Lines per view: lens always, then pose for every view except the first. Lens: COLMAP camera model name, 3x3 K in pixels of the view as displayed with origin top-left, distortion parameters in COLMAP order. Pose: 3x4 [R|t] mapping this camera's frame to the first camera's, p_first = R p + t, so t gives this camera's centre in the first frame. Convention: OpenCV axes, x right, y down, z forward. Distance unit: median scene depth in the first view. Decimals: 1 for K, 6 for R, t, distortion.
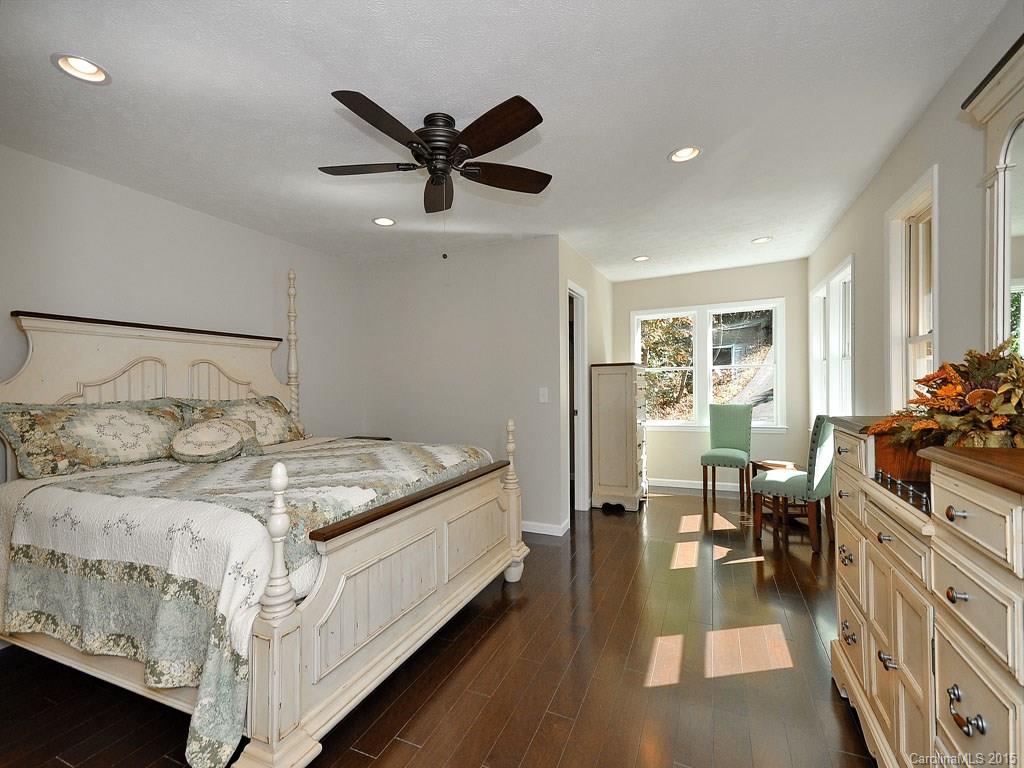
lens RADIAL K [[467.3, 0, 519.2], [0, 467.3, 392.1], [0, 0, 1]] dist [0.029069, 0.000437]
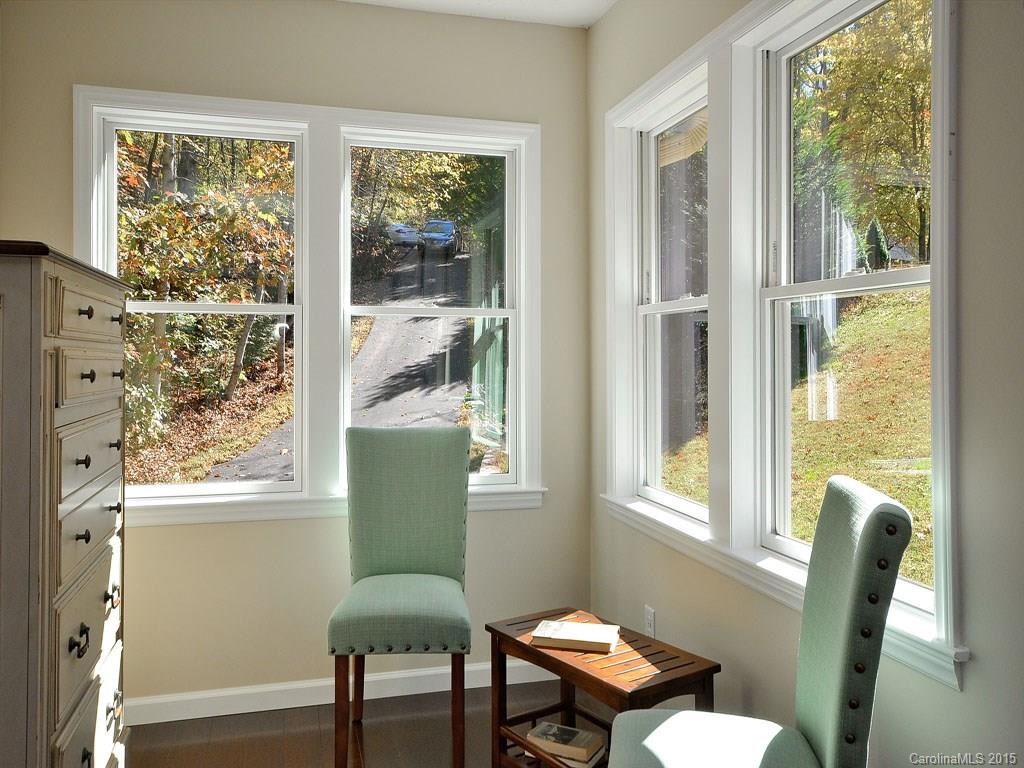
lens RADIAL K [[814.6, 0, 512.0], [0, 814.6, 384.0], [0, 0, 1]] dist [-0.003768, -0.001359]
pose [[0.787008, 0.002143, 0.616939, 0.149958], [-0.007728, 0.999950, 0.006386, -0.006088], [-0.616894, -0.009793, 0.786985, 0.478558]]
